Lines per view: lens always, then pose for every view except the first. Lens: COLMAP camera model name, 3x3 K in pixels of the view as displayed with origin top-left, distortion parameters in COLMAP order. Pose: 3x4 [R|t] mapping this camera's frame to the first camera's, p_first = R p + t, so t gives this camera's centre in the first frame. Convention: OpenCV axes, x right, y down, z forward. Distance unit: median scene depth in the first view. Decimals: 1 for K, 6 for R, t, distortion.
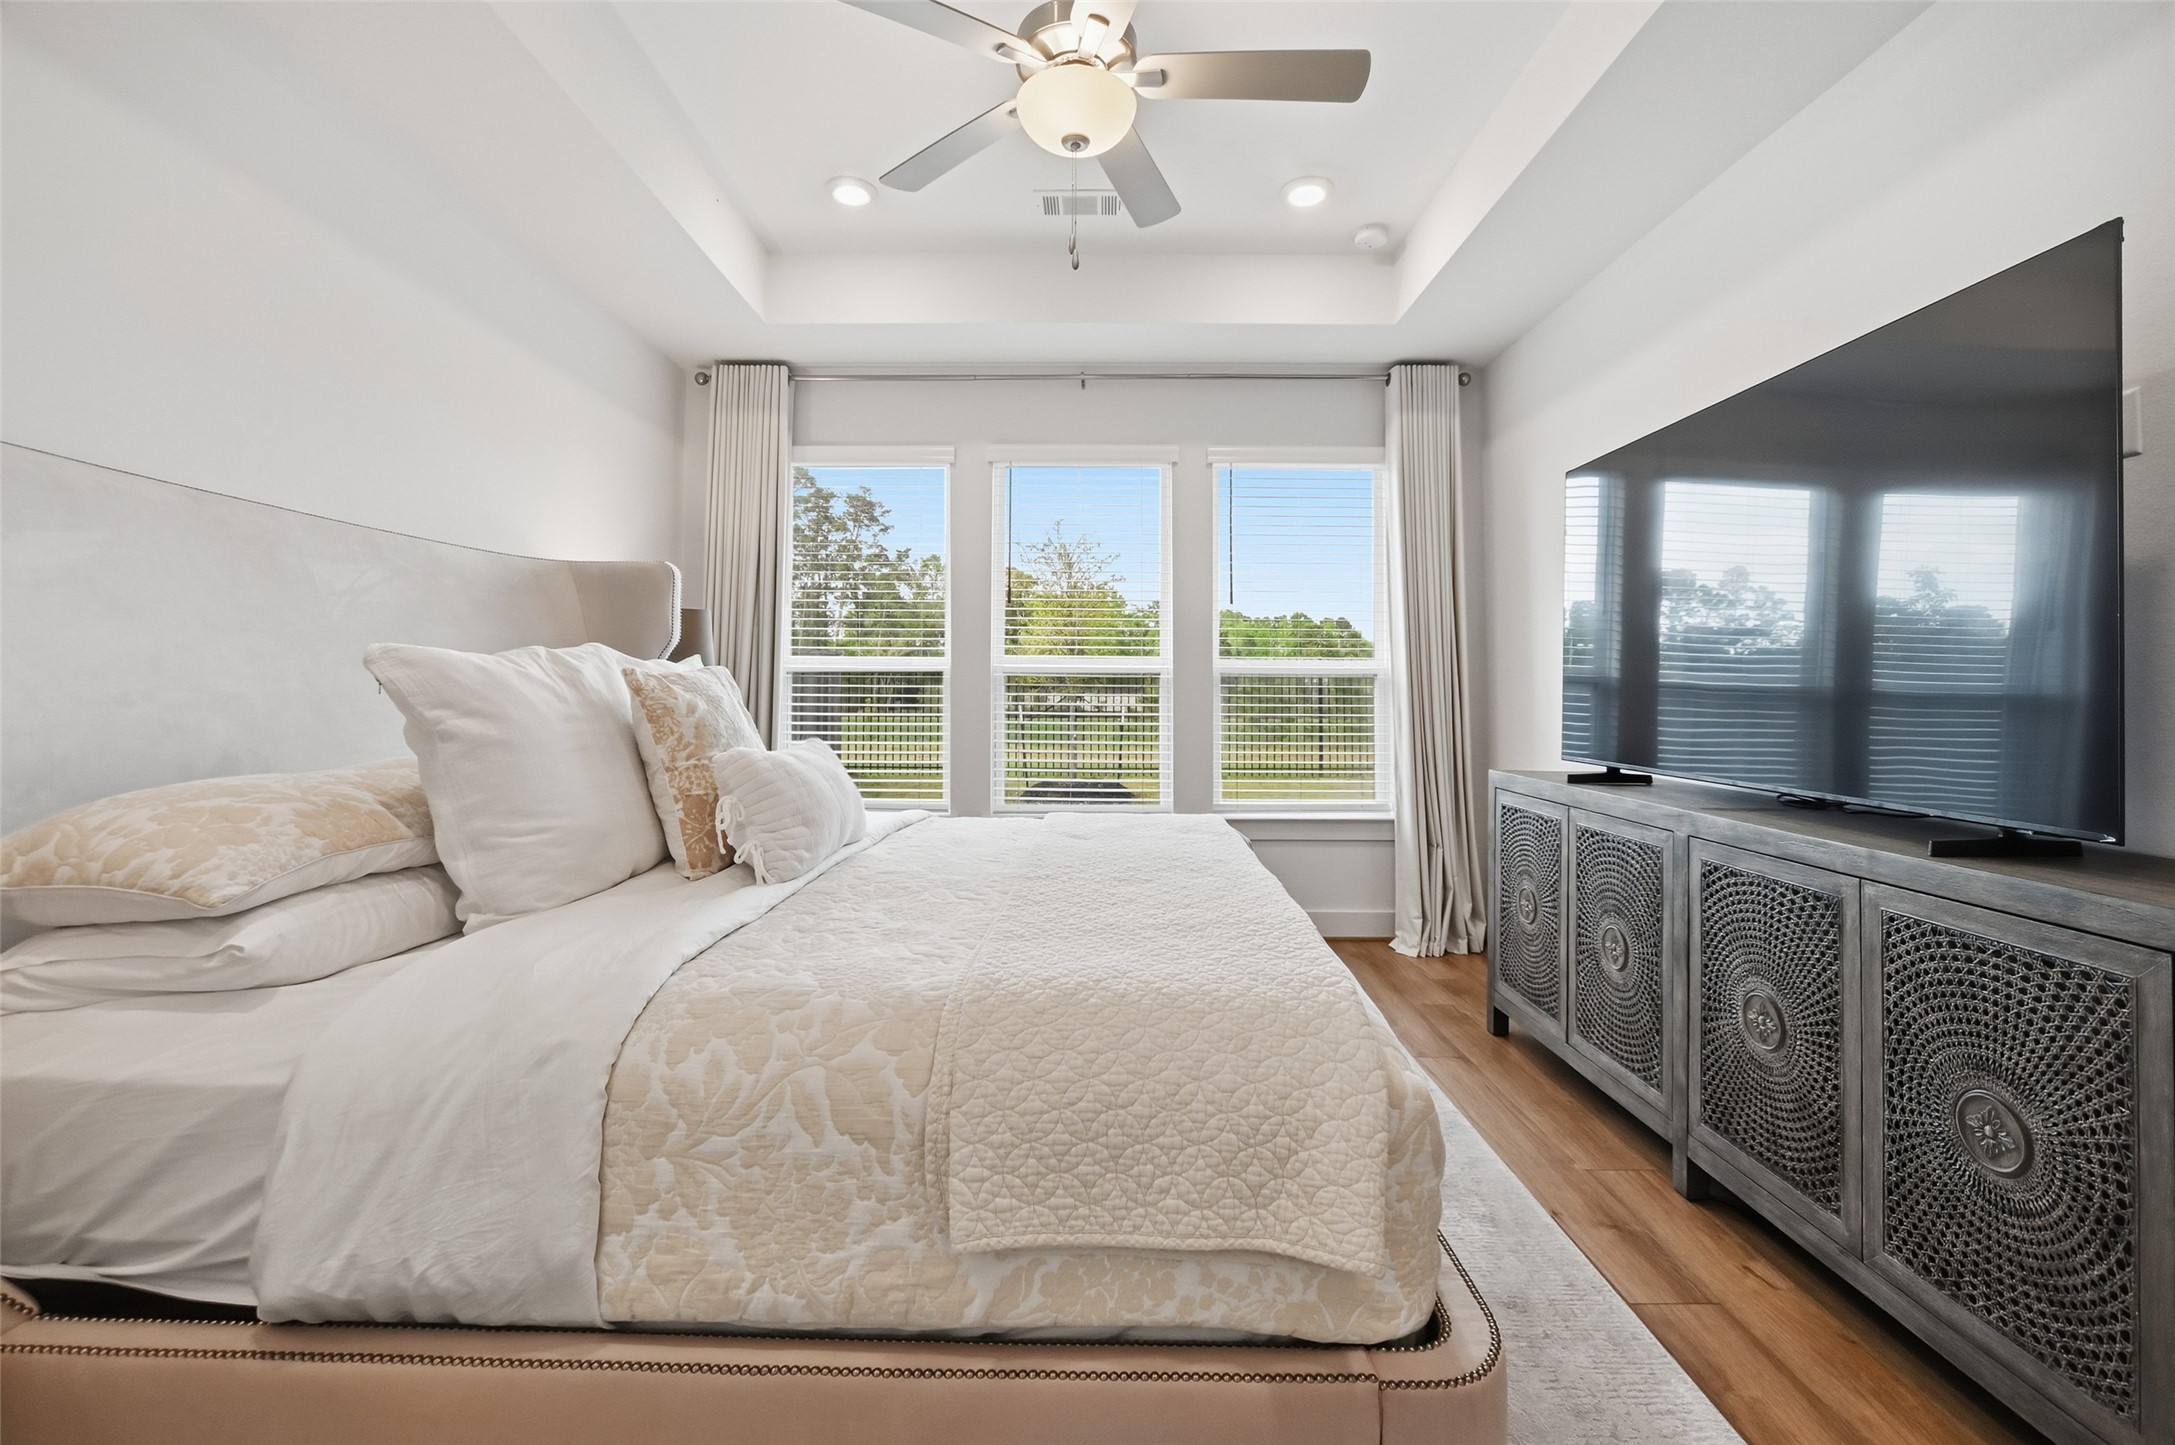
lens RADIAL K [[927.0, 0, 1118.7], [0, 927.0, 662.1], [0, 0, 1]] dist [-0.012484, 0.001299]
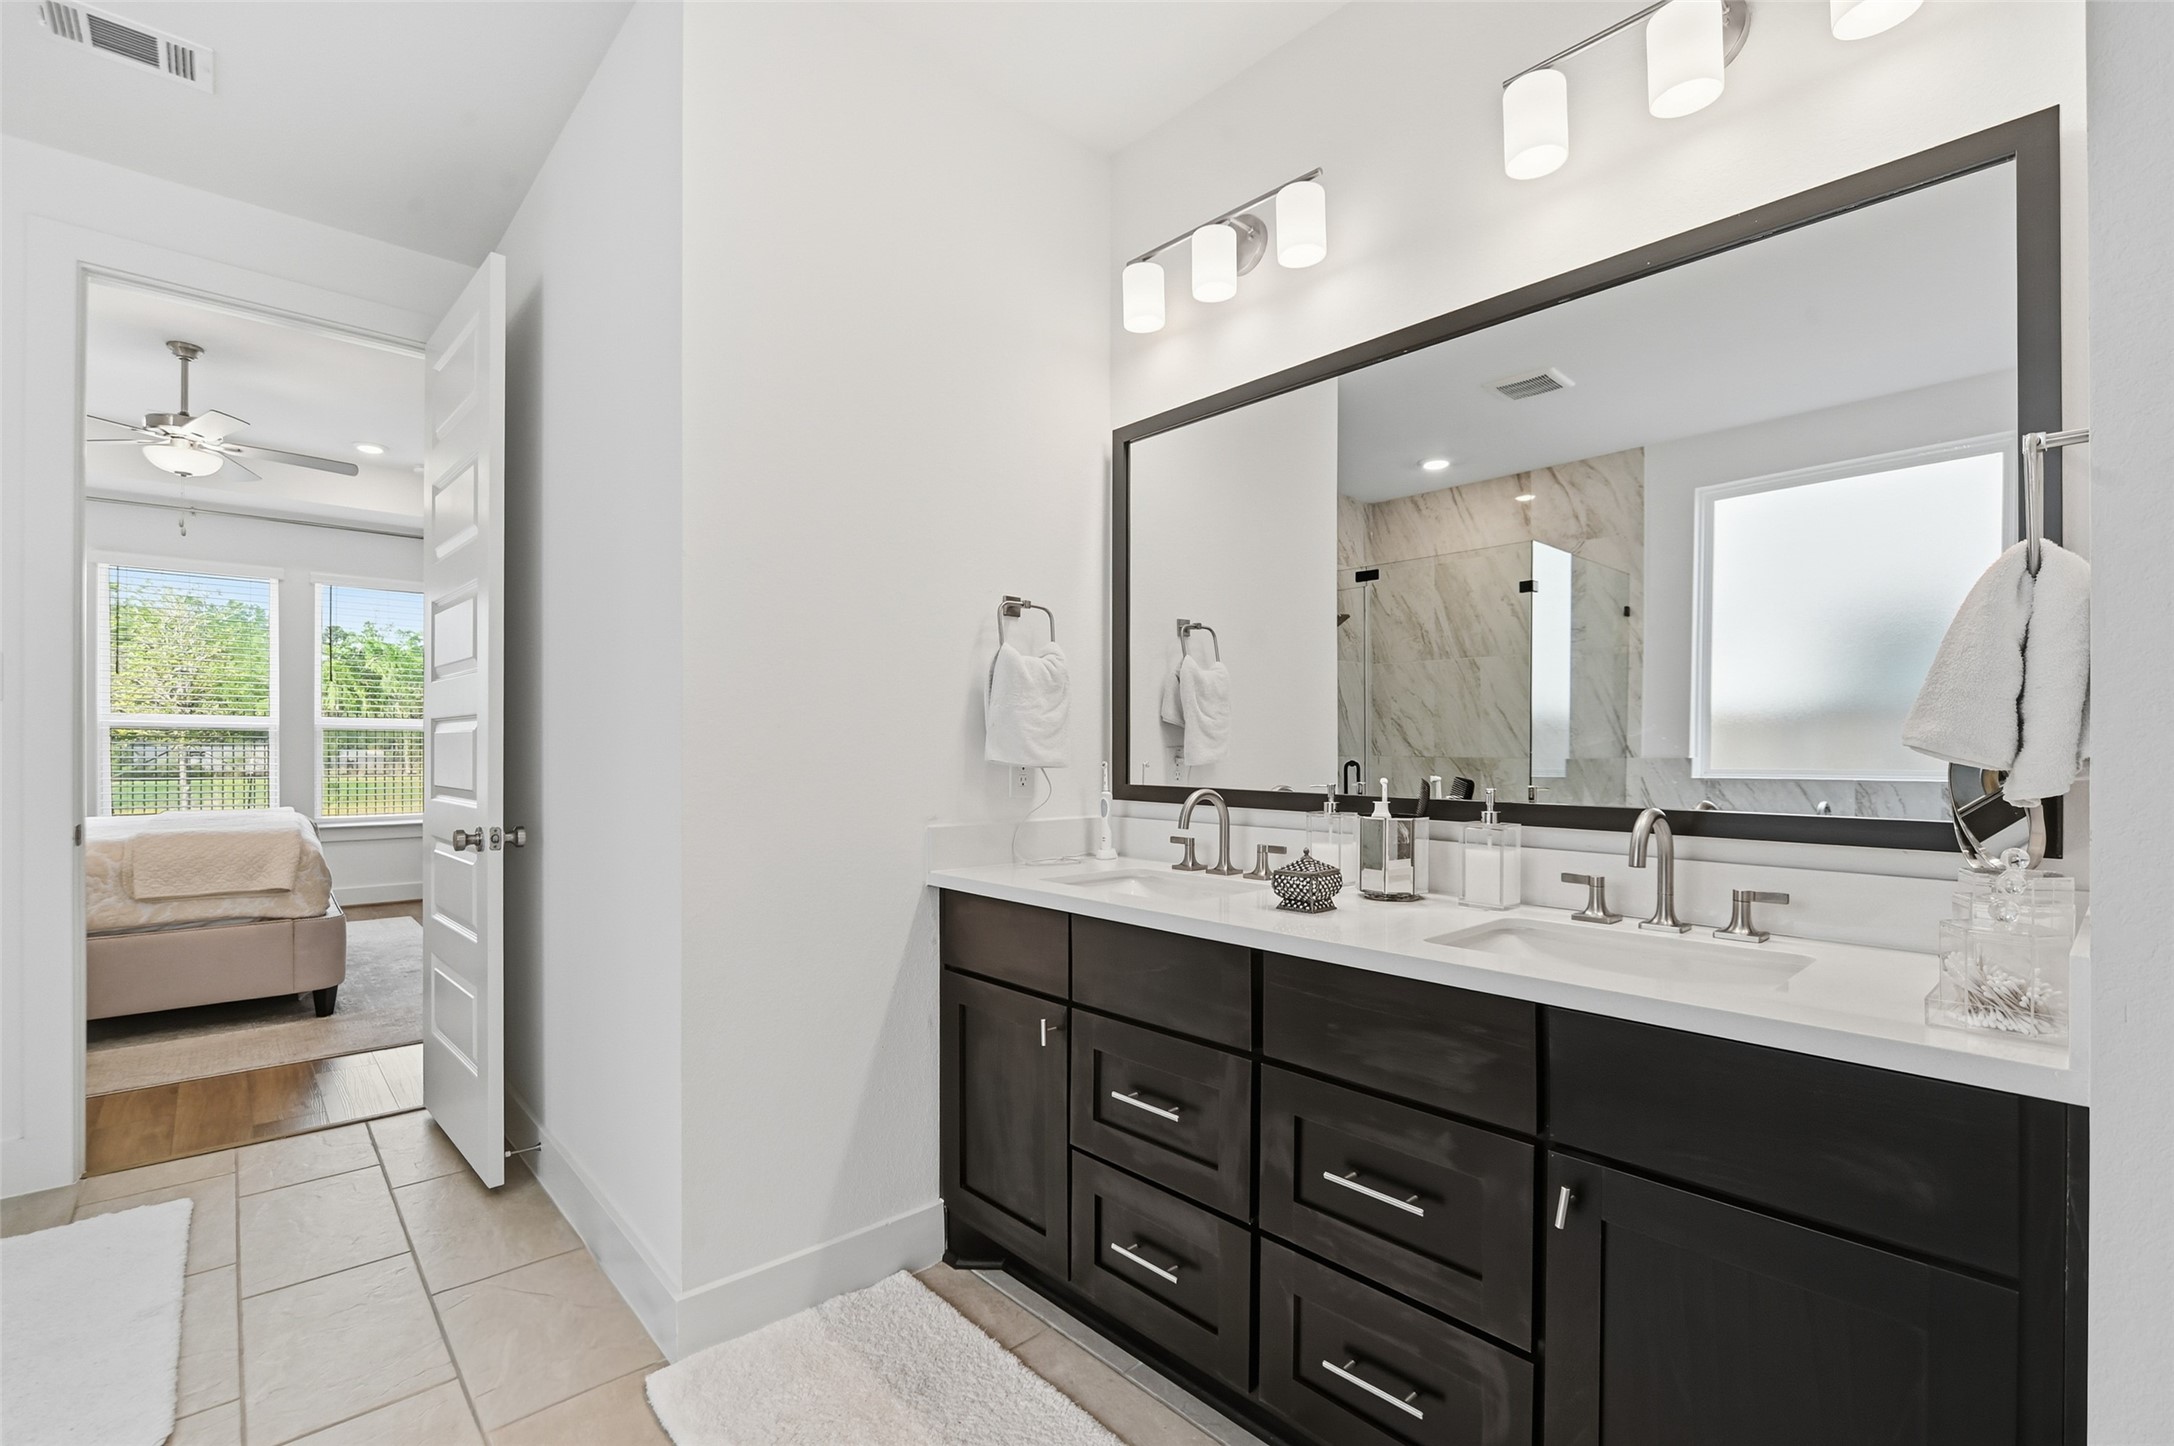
lens RADIAL K [[926.5, 0, 1087.8], [0, 926.5, 743.6], [0, 0, 1]] dist [-0.012484, 0.001299]
pose [[0.745282, -0.001356, 0.666749, 0.046784], [-0.020792, 0.999464, 0.025273, -0.027549], [-0.666426, -0.032699, 0.744854, -0.940311]]
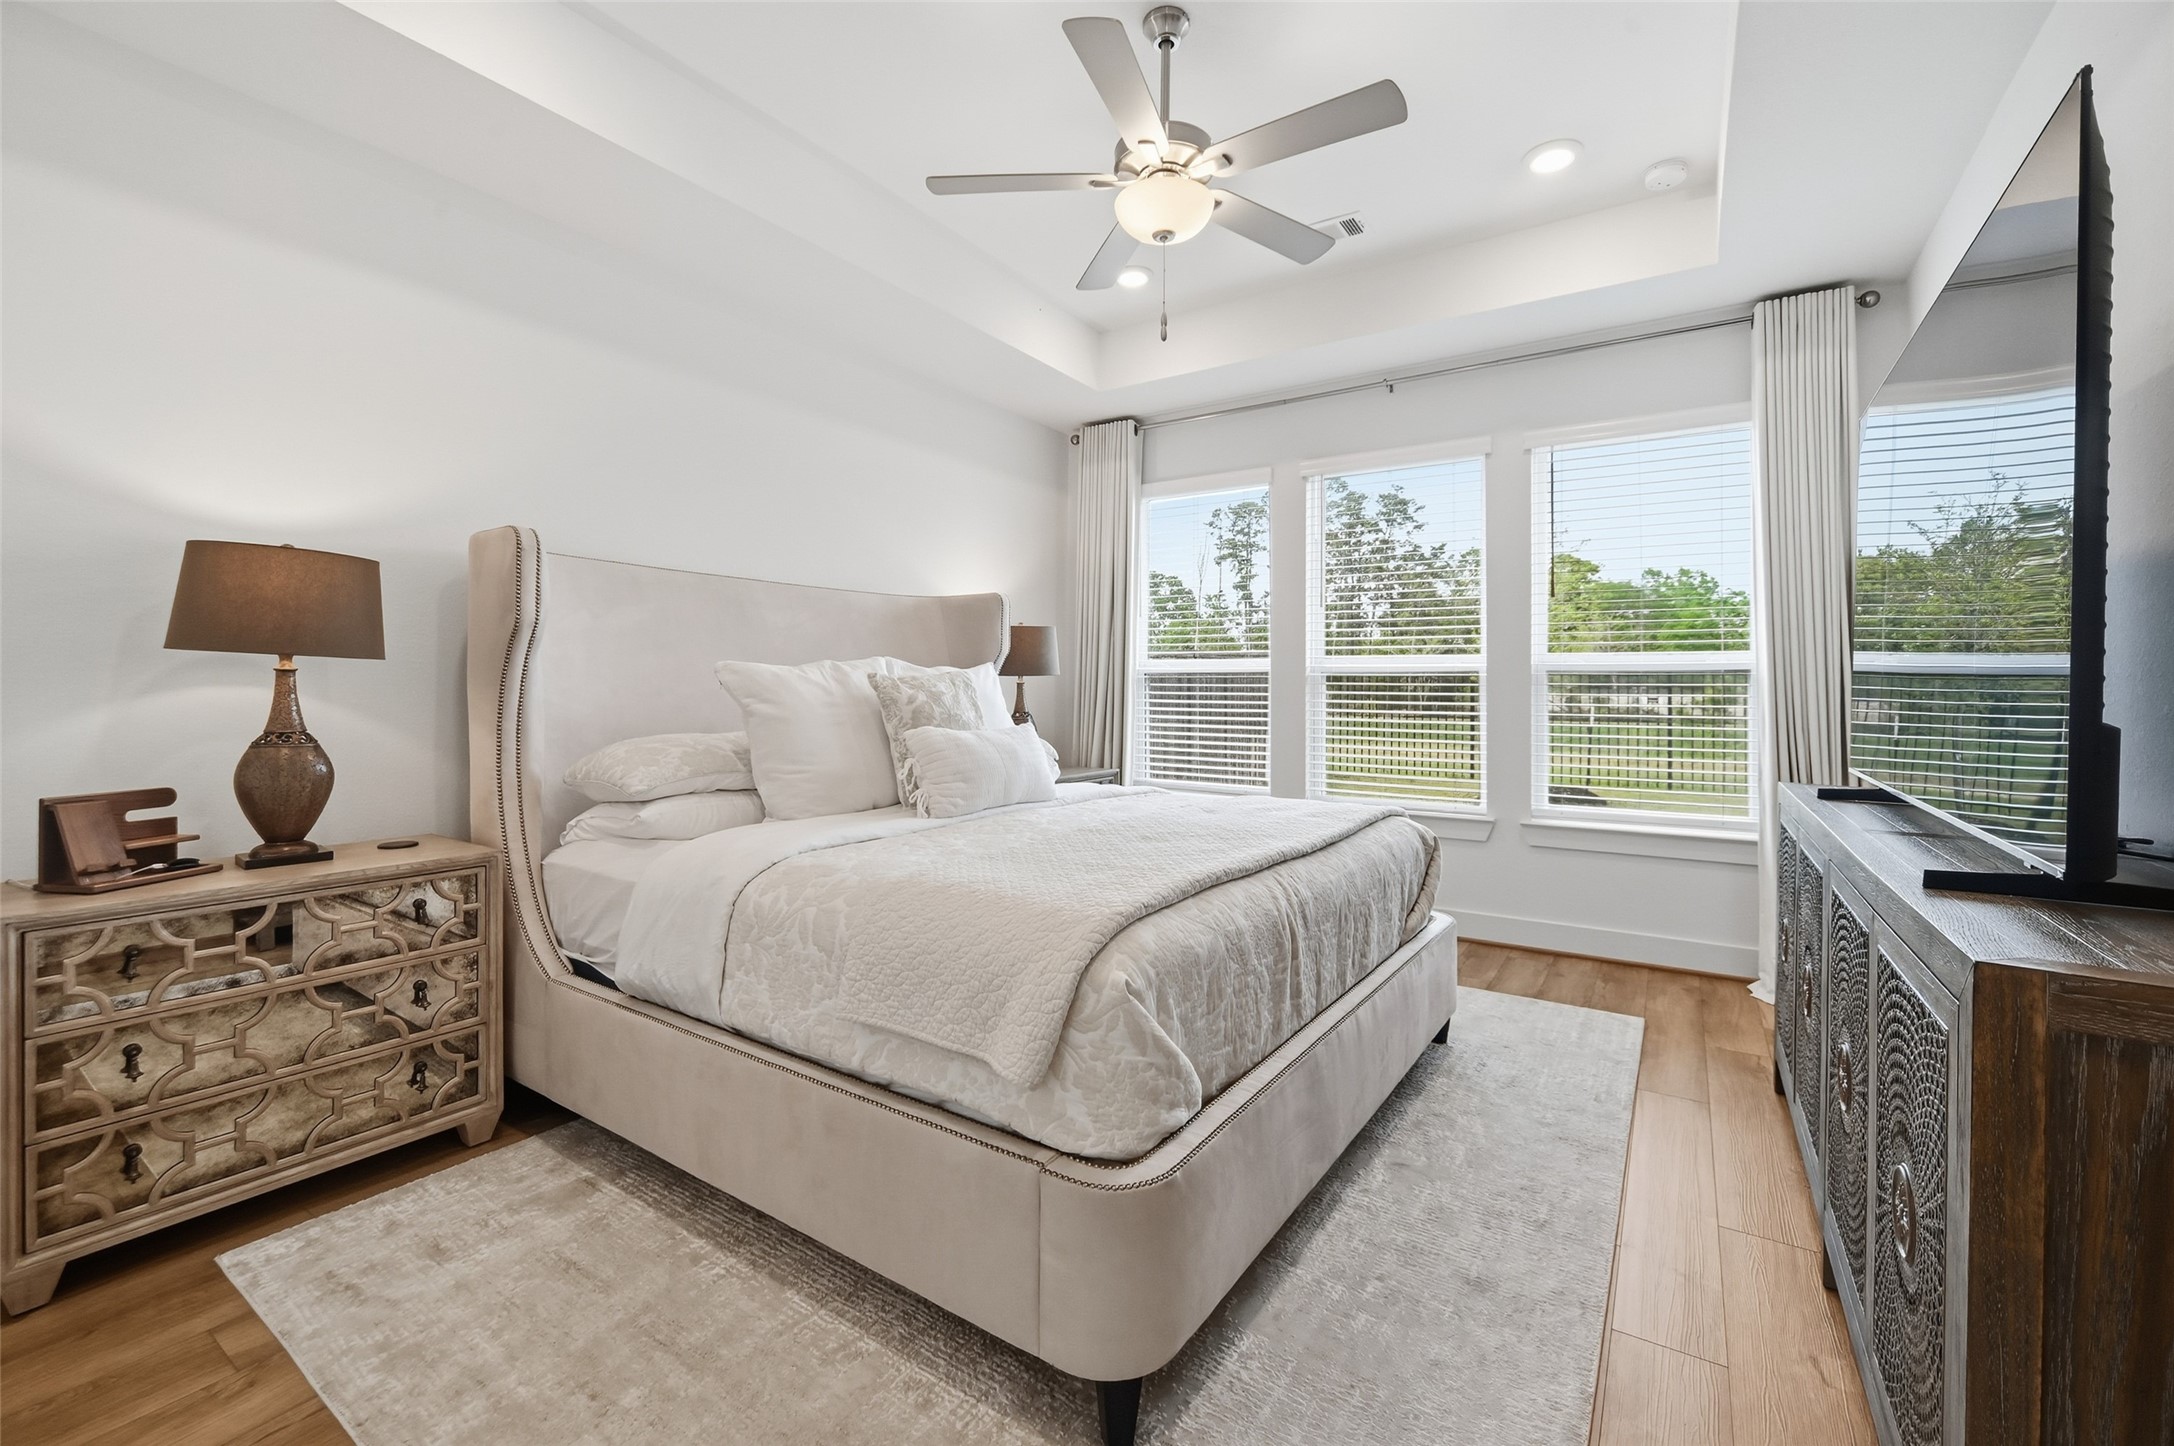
lens RADIAL K [[926.5, 0, 1107.8], [0, 926.5, 675.6], [0, 0, 1]] dist [-0.012484, 0.001299]
pose [[0.836288, -0.008037, -0.548232, 0.272215], [0.016027, 0.999824, 0.009791, 0.000658], [0.548057, -0.016975, 0.836269, -0.031583]]
